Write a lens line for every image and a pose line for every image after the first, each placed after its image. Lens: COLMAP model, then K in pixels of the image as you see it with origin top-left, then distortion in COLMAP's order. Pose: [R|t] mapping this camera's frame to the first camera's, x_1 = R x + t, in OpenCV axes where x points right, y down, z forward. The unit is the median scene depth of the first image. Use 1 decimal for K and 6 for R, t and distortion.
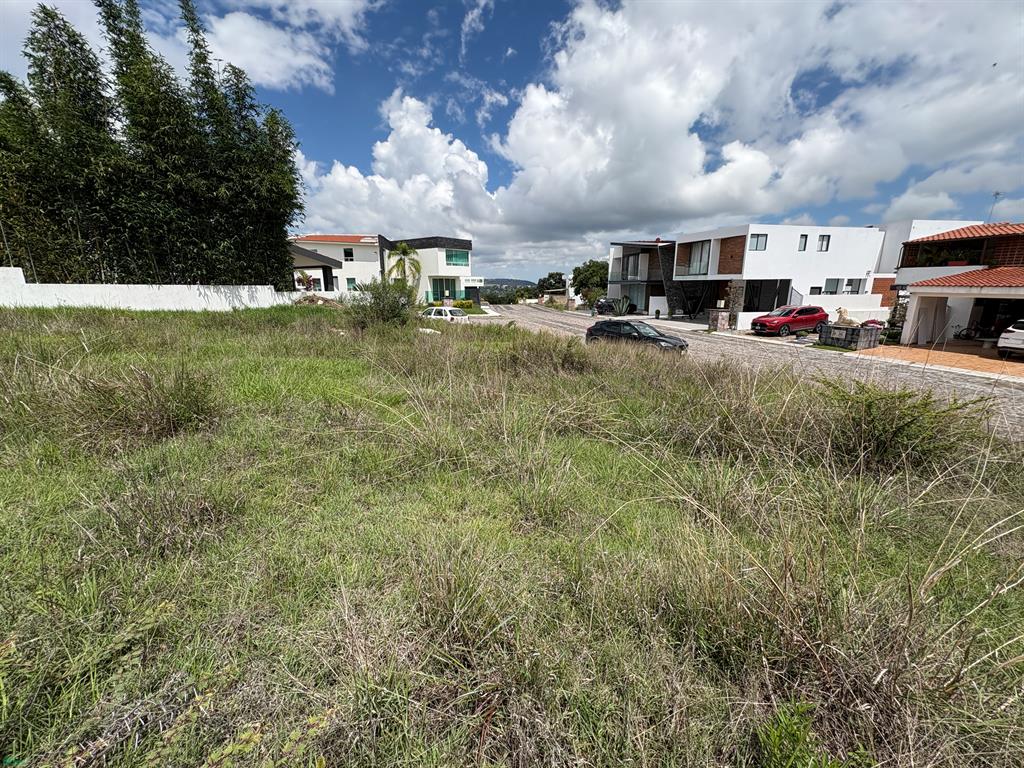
lens RADIAL K [[409.3, 0, 512.1], [0, 409.3, 381.5], [0, 0, 1]] dist [-0.000150, 0.000542]
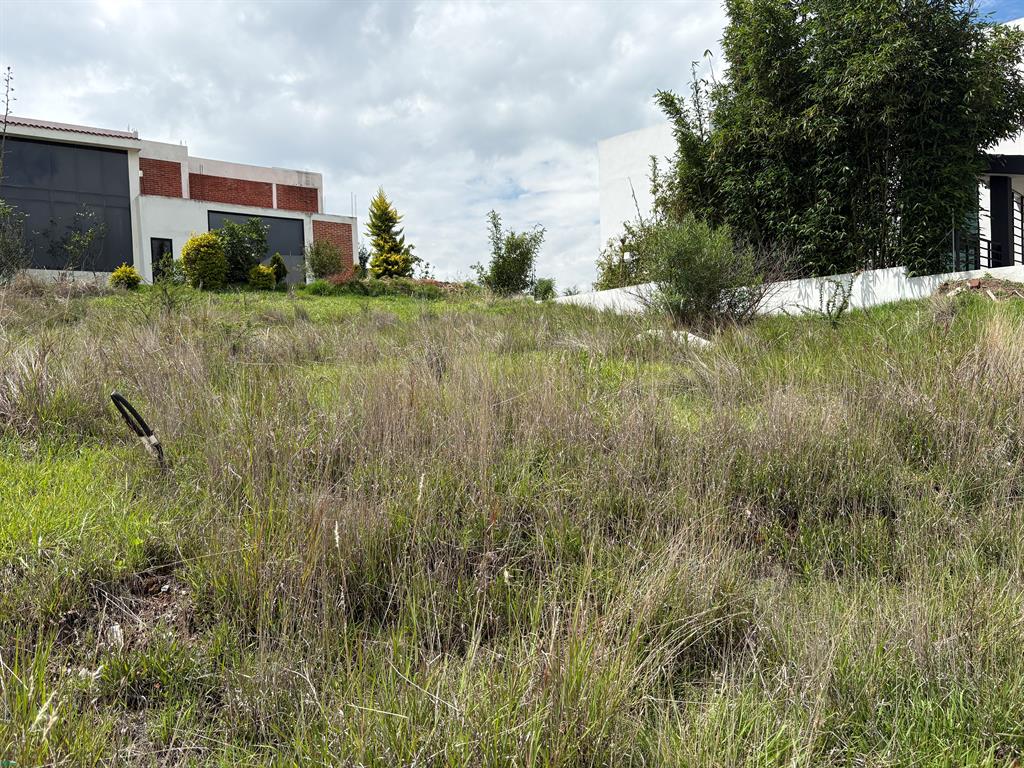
lens RADIAL K [[792.1, 0, 485.7], [0, 792.1, 382.2], [0, 0, 1]] dist [0.098699, -0.002086]
pose [[-0.345920, 0.030062, -0.937782, 0.368518], [-0.183215, 0.978082, 0.098936, -0.071177], [0.920202, 0.206040, -0.332830, 0.626795]]
